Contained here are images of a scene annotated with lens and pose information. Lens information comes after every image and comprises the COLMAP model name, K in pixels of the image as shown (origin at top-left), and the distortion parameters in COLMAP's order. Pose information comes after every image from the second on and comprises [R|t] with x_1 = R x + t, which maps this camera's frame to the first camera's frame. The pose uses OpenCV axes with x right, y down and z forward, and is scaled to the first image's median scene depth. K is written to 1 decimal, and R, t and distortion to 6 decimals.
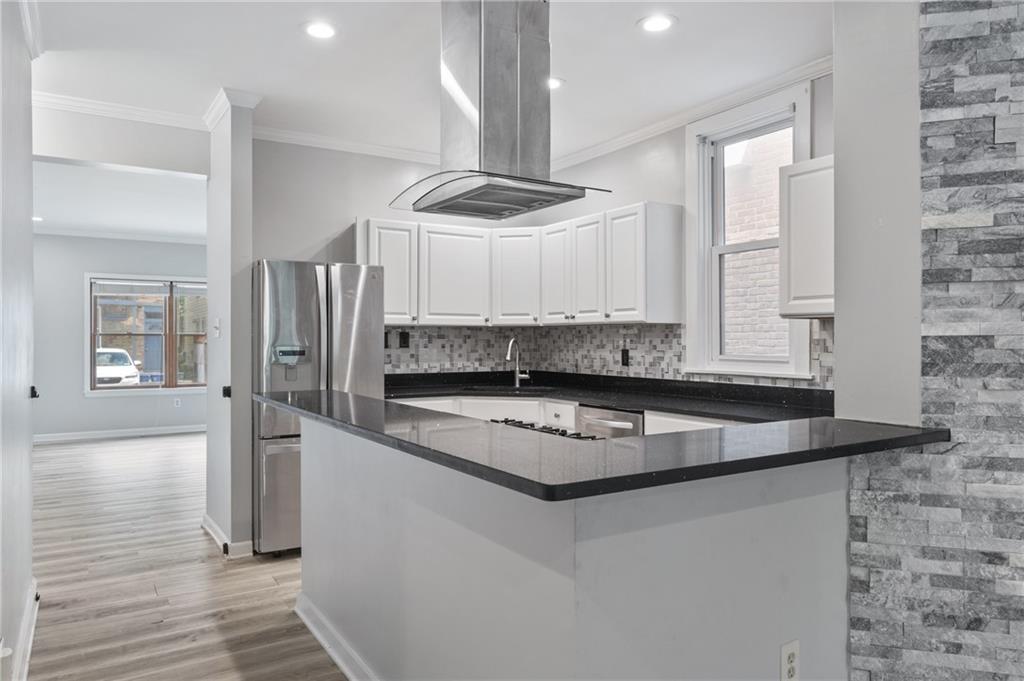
lens RADIAL K [[684.4, 0, 512.0], [0, 684.4, 340.5], [0, 0, 1]] dist [-0.005870, -0.002375]
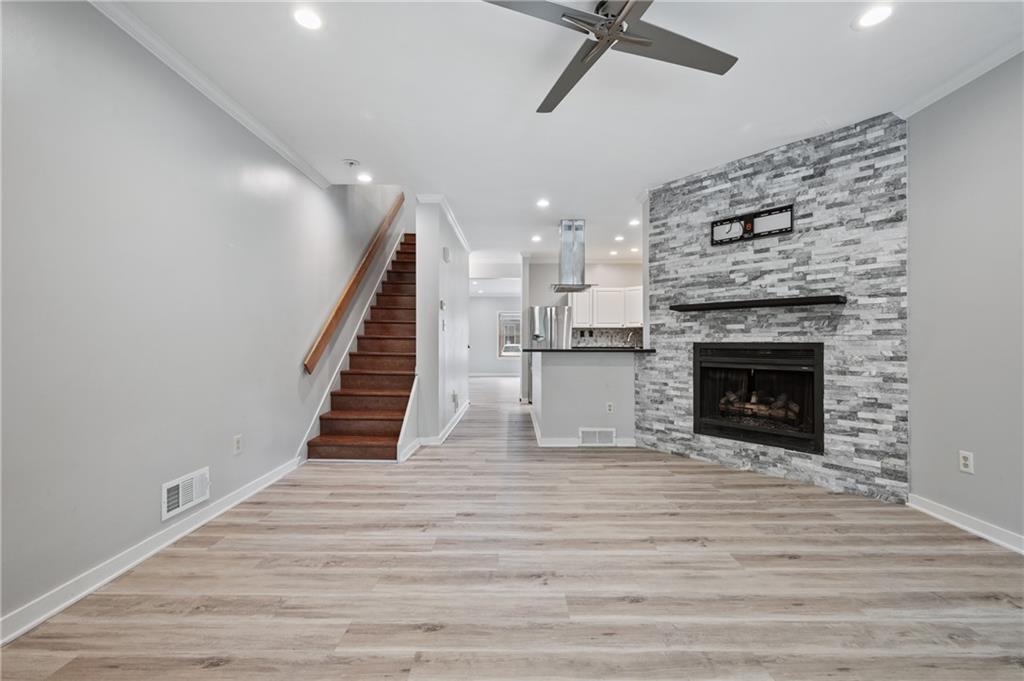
lens RADIAL K [[420.0, 0, 512.0], [0, 420.0, 340.5], [0, 0, 1]] dist [-0.000011, 0.000024]
pose [[0.844203, -0.001381, -0.536021, 0.472017], [-0.003067, 0.999968, -0.007407, 0.040026], [0.536014, 0.007897, 0.844172, -0.521022]]
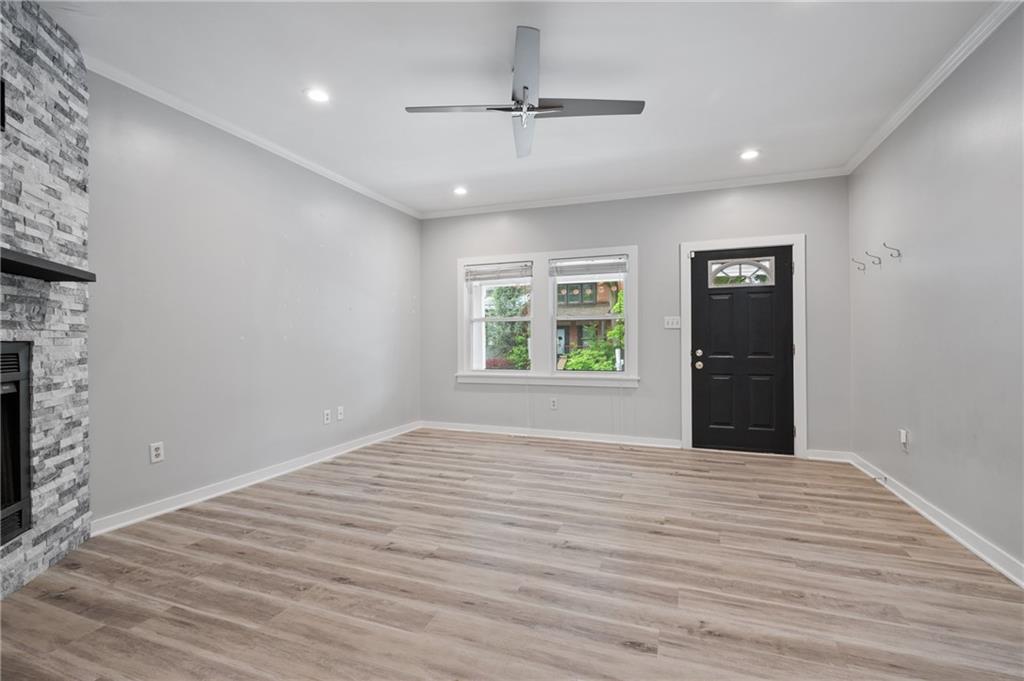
lens RADIAL K [[465.0, 0, 512.0], [0, 465.0, 340.5], [0, 0, 1]] dist [0.000976, 0.000247]
pose [[-0.610332, 0.003643, 0.792138, -0.111051], [0.005416, 0.999985, -0.000426, 0.038850], [-0.792127, 0.004030, -0.610342, 0.223213]]
